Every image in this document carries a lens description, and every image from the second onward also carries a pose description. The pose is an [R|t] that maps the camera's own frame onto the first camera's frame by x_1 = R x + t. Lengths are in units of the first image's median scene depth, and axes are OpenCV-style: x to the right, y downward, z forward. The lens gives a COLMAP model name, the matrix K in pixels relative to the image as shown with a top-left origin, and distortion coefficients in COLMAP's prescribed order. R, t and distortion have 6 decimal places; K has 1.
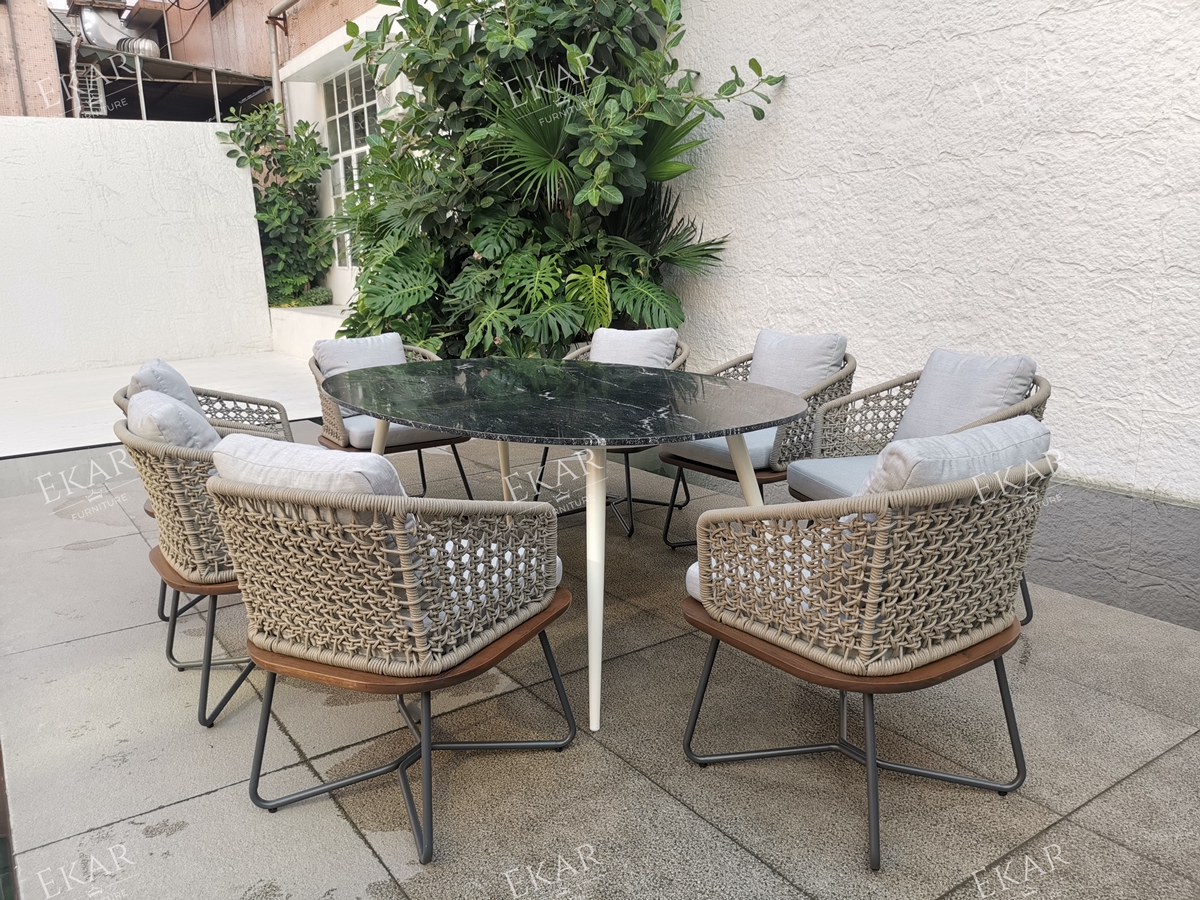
lens RADIAL K [[925.6, 0, 602.9], [0, 925.6, 444.2], [0, 0, 1]] dist [0.048432, -0.044539]
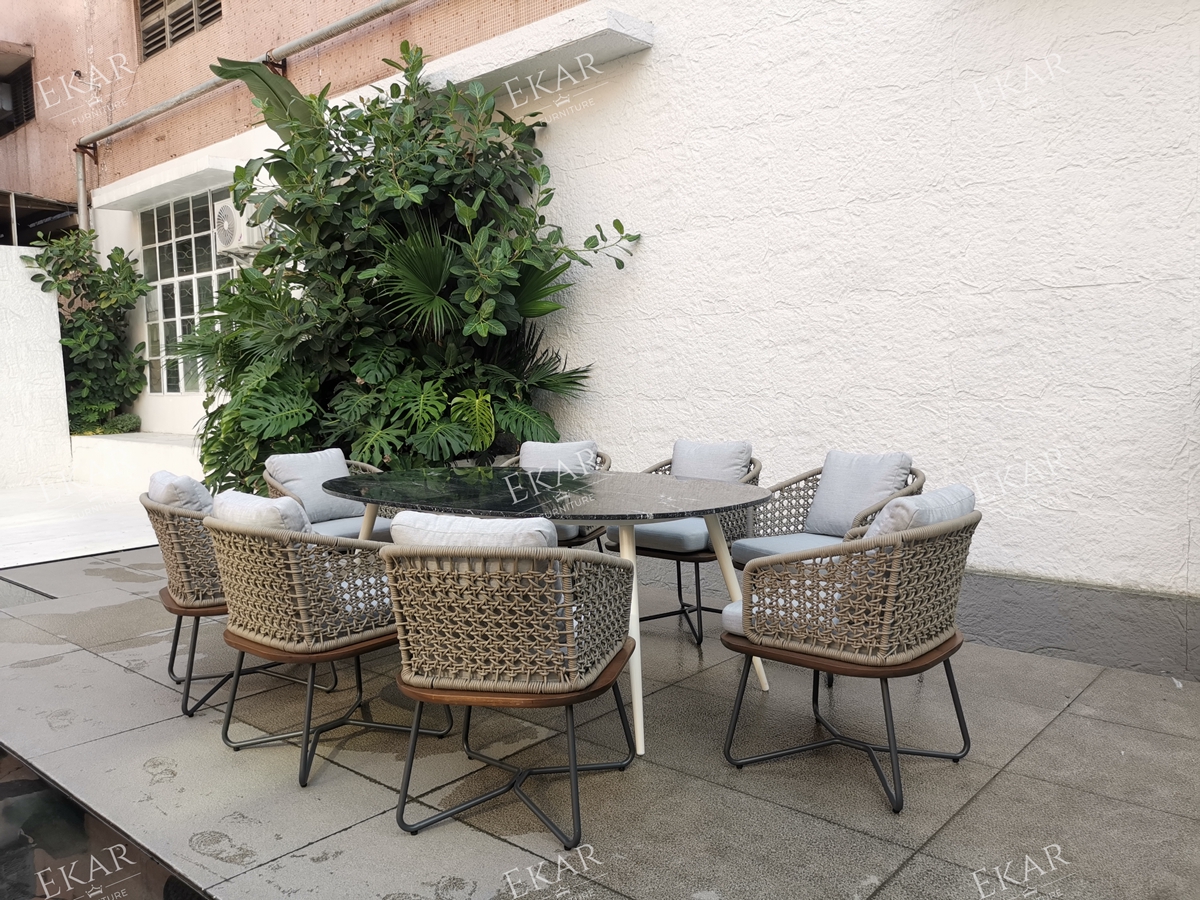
lens RADIAL K [[925.6, 0, 602.9], [0, 925.6, 444.2], [0, 0, 1]] dist [0.048432, -0.044539]
pose [[0.970020, -0.010109, 0.242814, -0.202663], [0.043396, 0.990282, -0.132134, 0.035448], [-0.239118, 0.138710, 0.961032, -0.131213]]
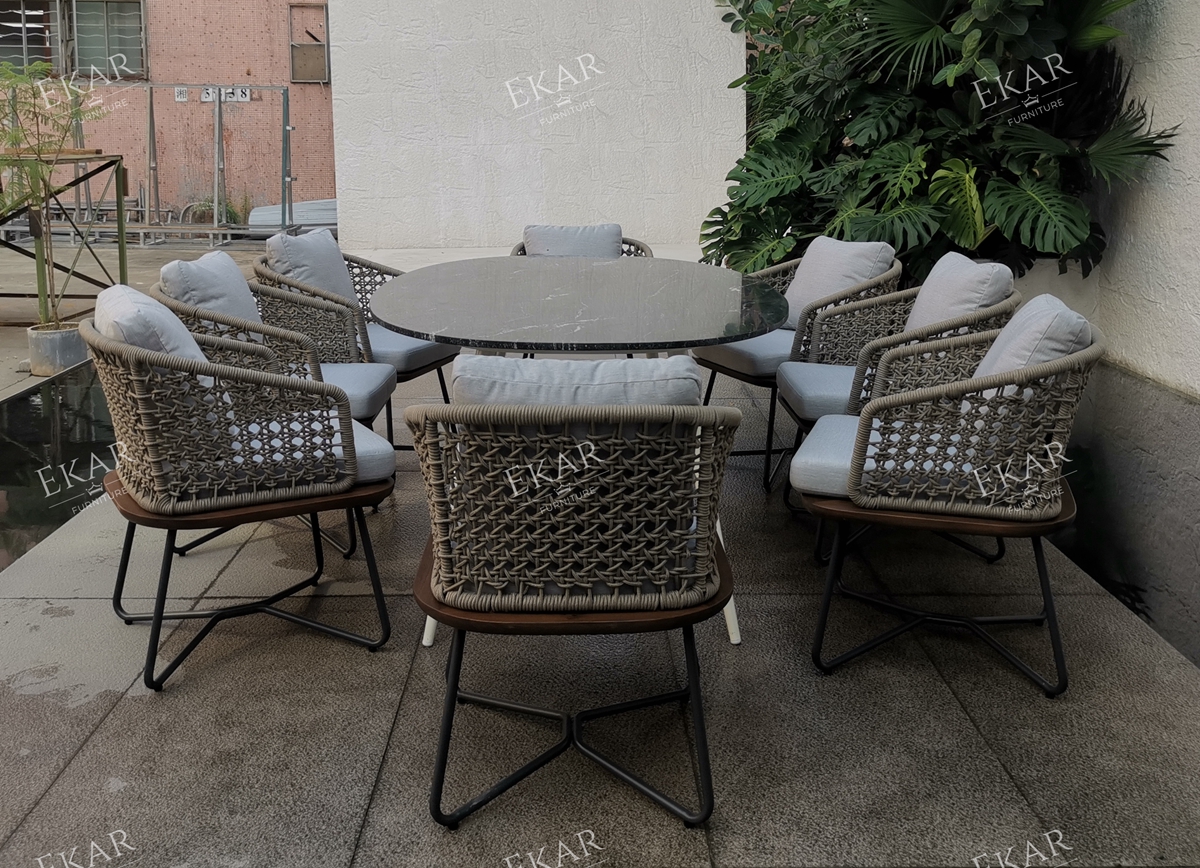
lens RADIAL K [[1218.2, 0, 601.2], [0, 1218.2, 268.0], [0, 0, 1]] dist [0.041439, -0.005535]
pose [[0.834539, 0.094668, -0.542755, 0.447100], [-0.142744, 0.988641, -0.047043, -0.021379], [0.532136, 0.116734, 0.838573, 0.005590]]
